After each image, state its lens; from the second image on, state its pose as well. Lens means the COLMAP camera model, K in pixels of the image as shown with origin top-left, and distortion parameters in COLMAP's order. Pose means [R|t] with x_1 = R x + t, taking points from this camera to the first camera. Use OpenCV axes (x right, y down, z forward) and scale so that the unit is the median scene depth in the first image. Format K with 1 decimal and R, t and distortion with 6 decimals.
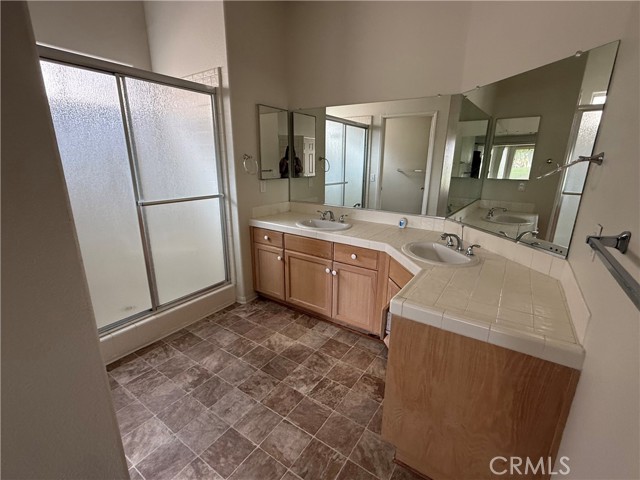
lens RADIAL K [[262.8, 0, 320.0], [0, 262.8, 240.0], [0, 0, 1]] dist [-0.038093, -0.000020]
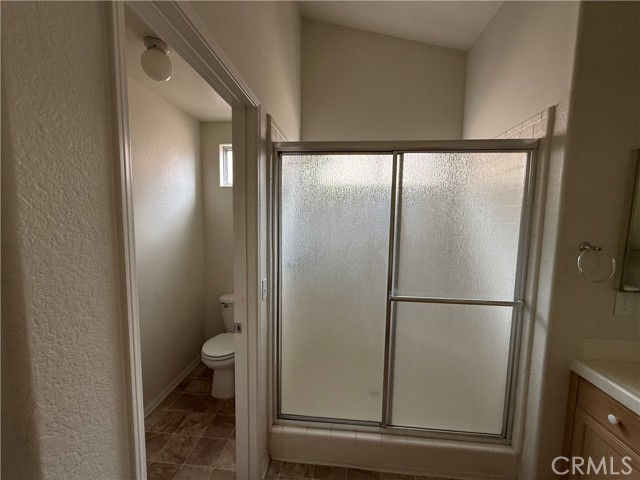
lens RADIAL K [[259.9, 0, 320.0], [0, 259.9, 240.0], [0, 0, 1]] dist [0.002863, 0.000237]
pose [[0.477899, 0.072106, -0.875450, -0.077772], [-0.264880, 0.962064, -0.065355, -0.157693], [0.837527, 0.263123, 0.478869, 0.286895]]
